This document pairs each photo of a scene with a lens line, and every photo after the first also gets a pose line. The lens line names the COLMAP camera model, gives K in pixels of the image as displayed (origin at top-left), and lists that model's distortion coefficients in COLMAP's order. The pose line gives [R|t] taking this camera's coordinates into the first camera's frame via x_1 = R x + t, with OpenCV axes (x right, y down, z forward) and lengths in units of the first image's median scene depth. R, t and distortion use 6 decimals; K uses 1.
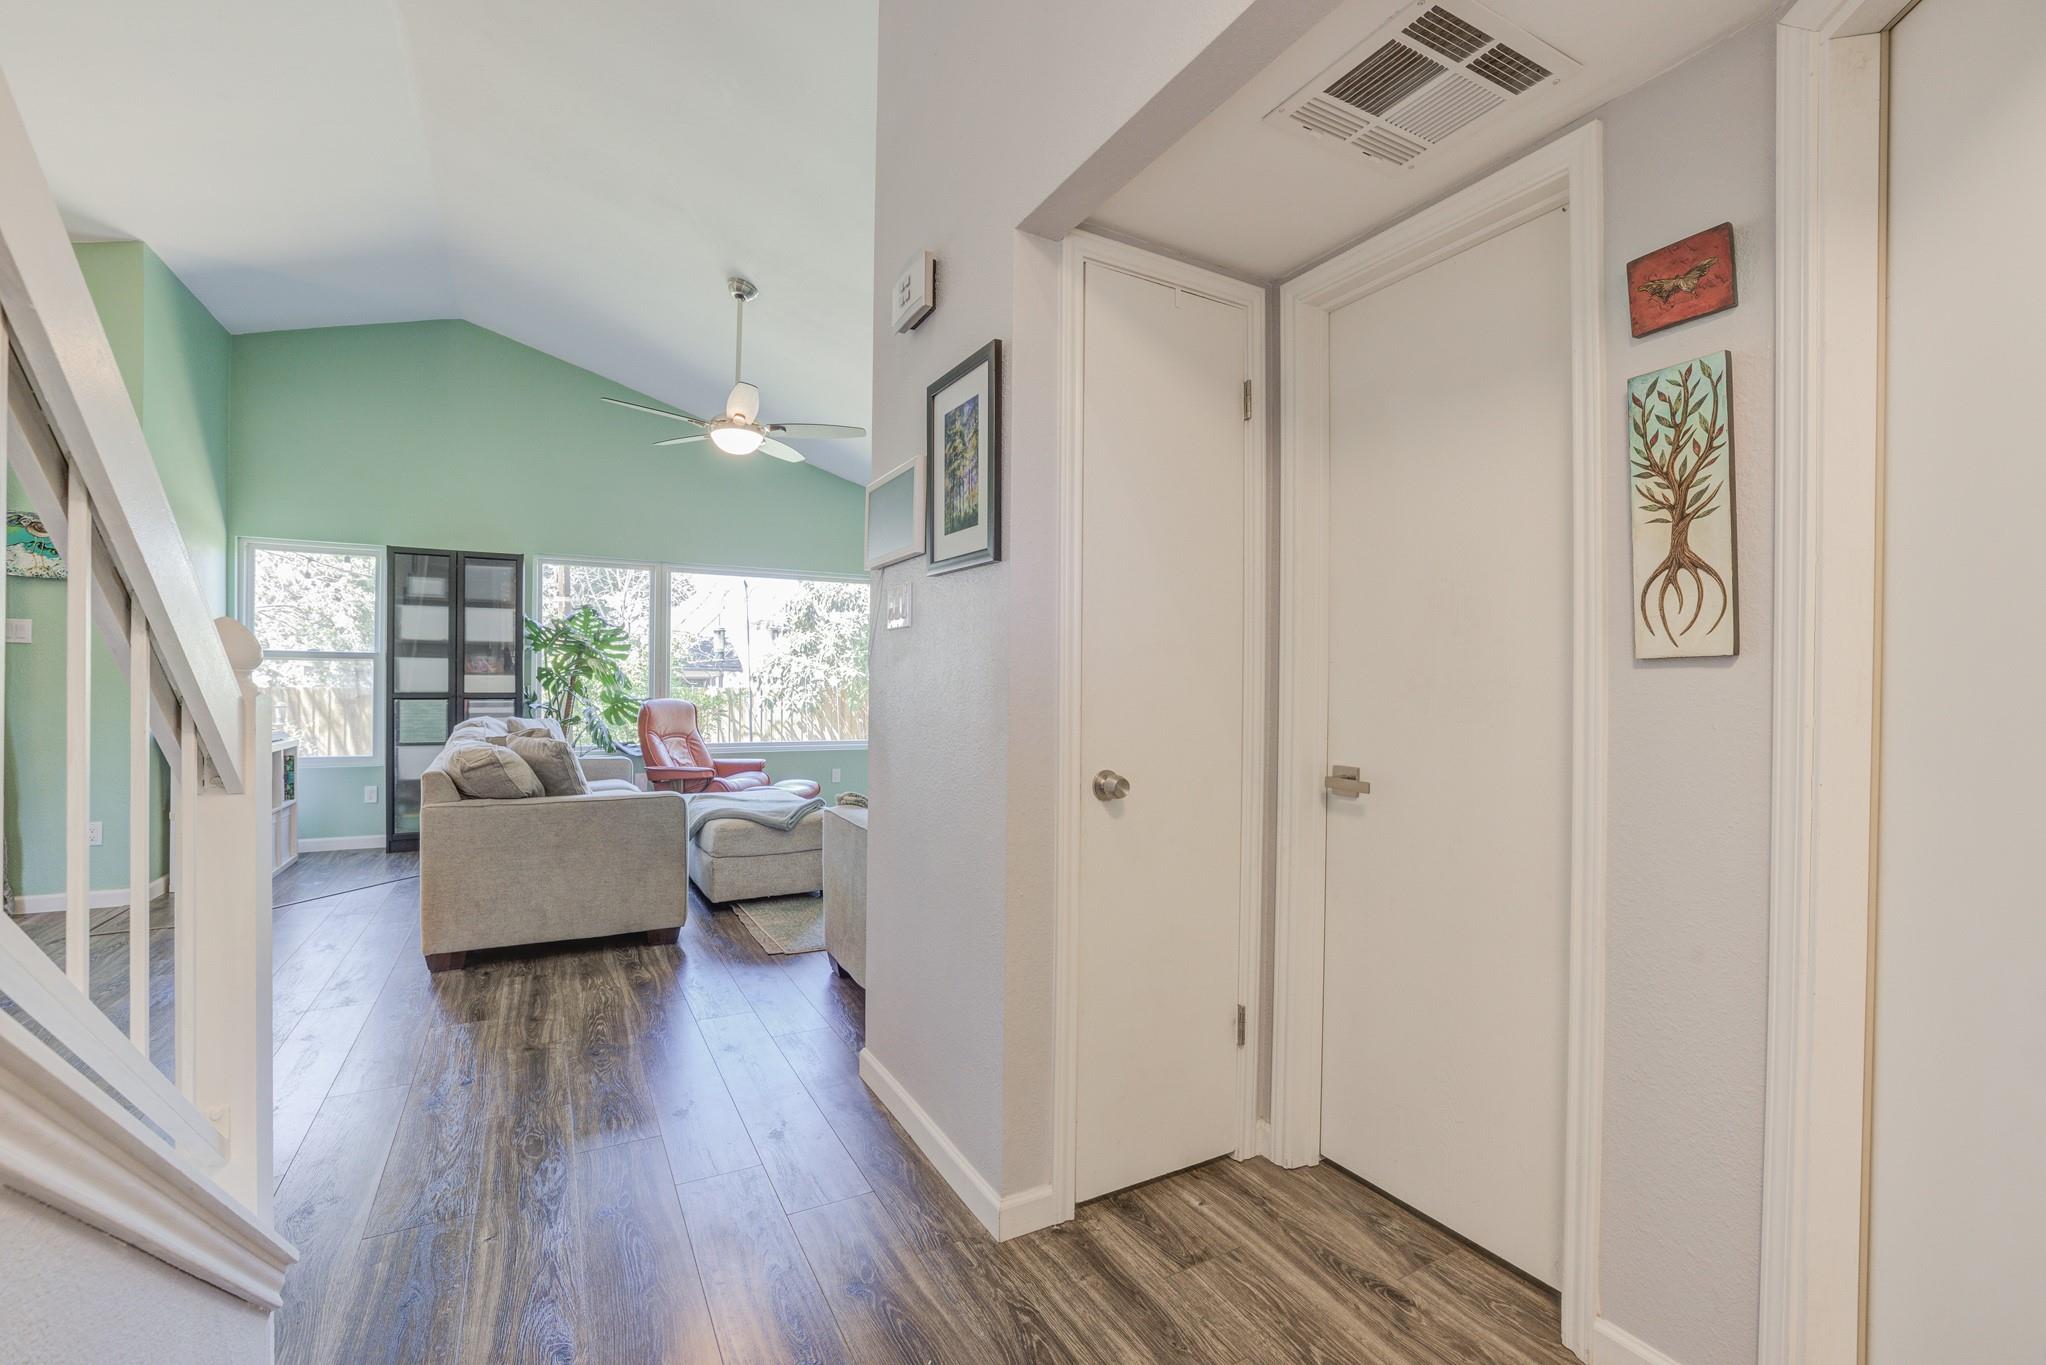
lens RADIAL K [[879.9, 0, 990.6], [0, 879.9, 681.6], [0, 0, 1]] dist [-0.038204, 0.012705]
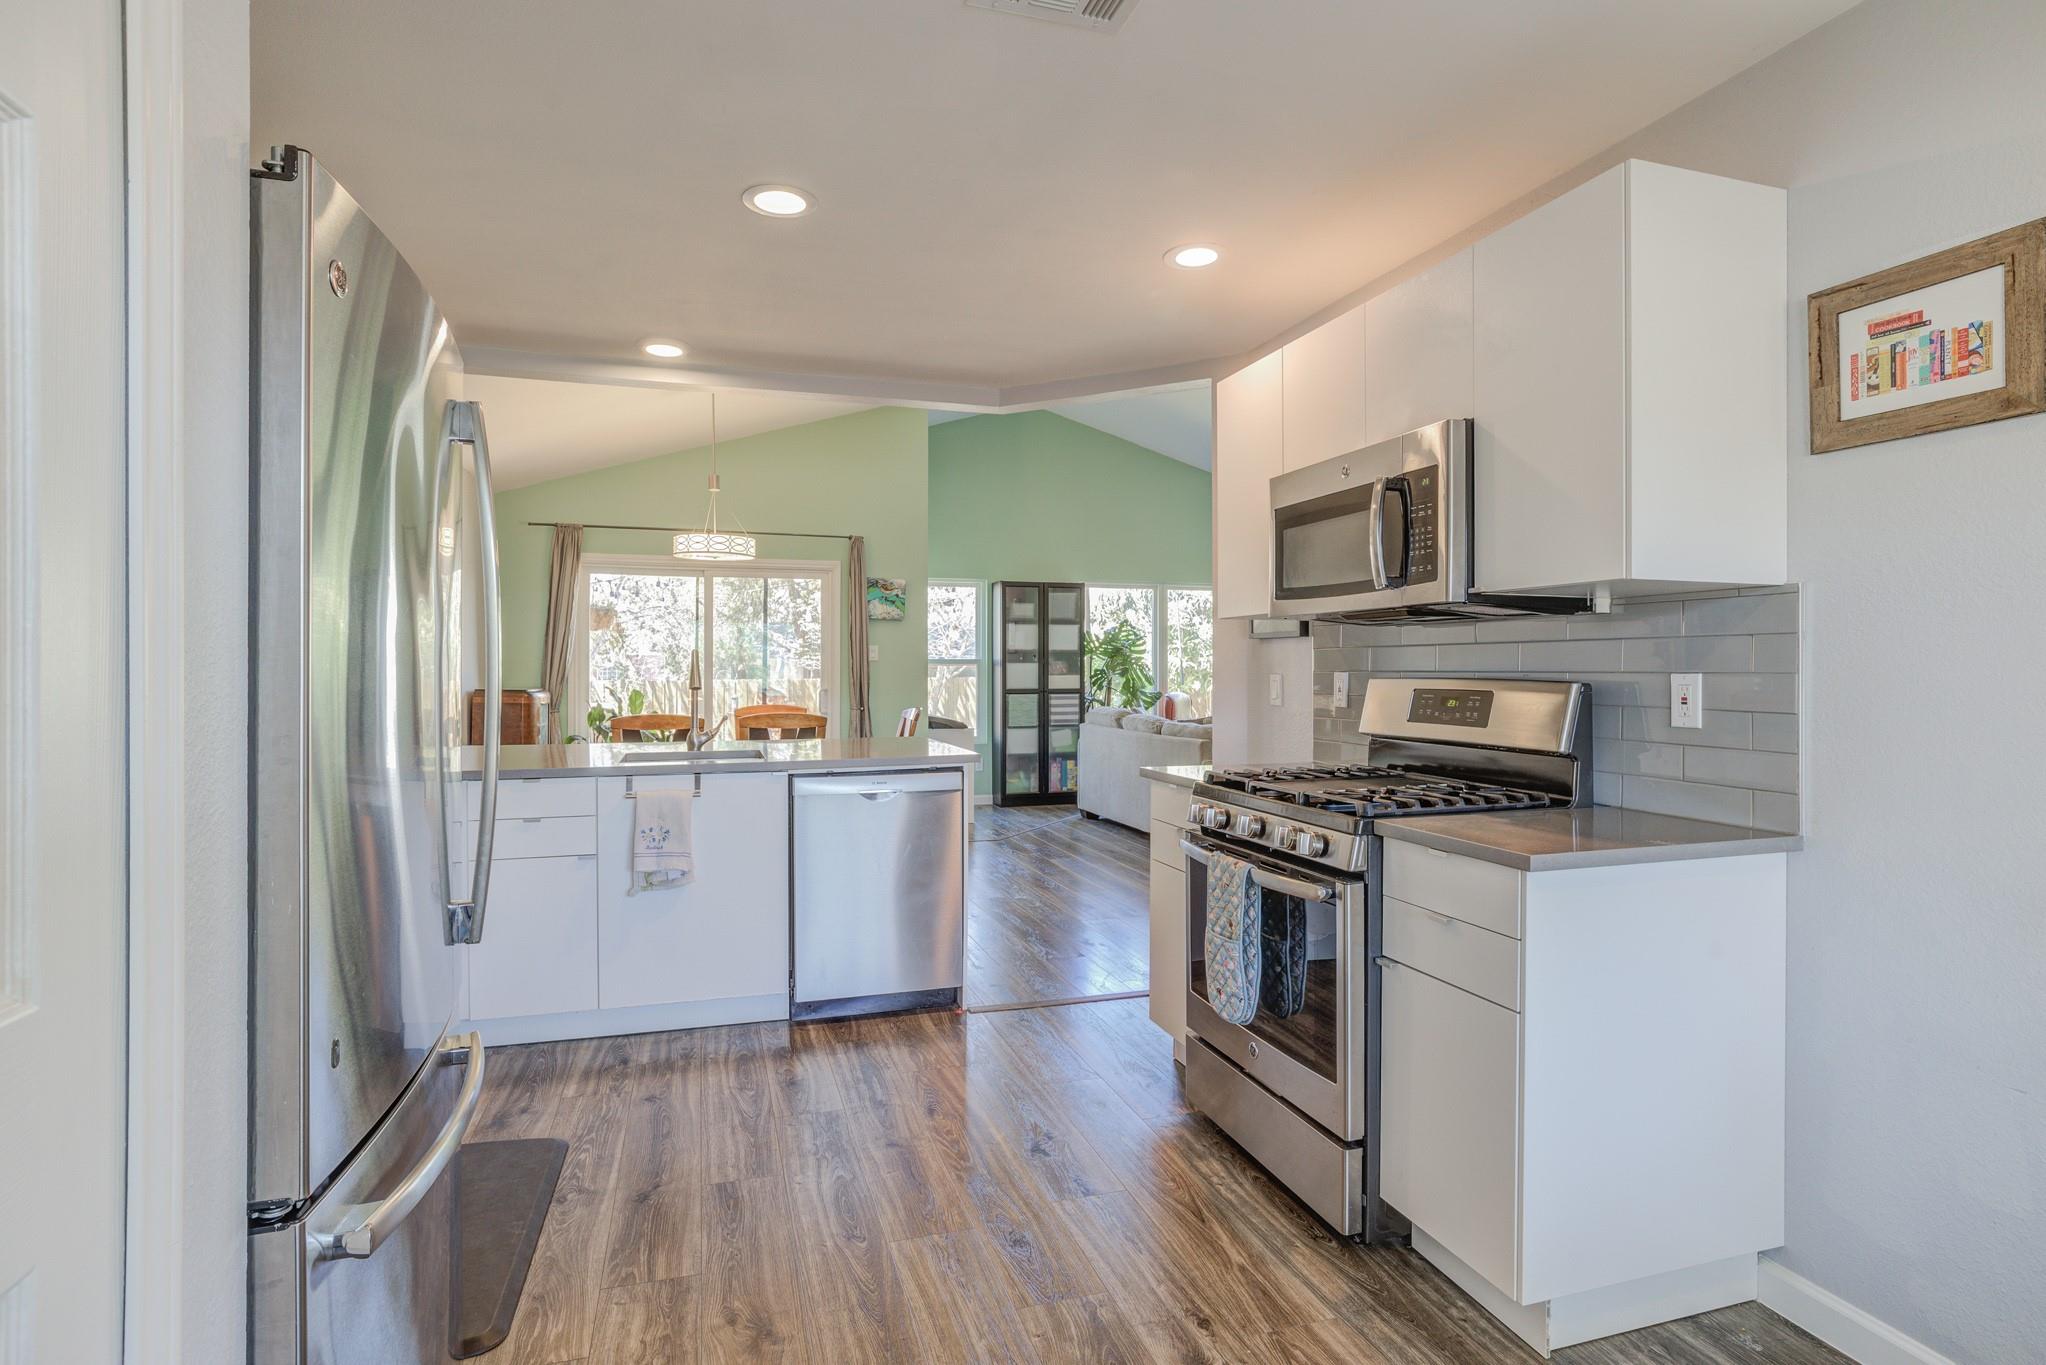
lens RADIAL K [[1034.5, 0, 1035.0], [0, 1034.5, 664.4], [0, 0, 1]] dist [-0.031839, 0.005193]
pose [[0.985559, -0.008822, -0.169102, -0.358209], [0.008602, 0.999961, -0.002036, -0.021585], [0.169114, 0.000552, 0.985596, -0.569976]]
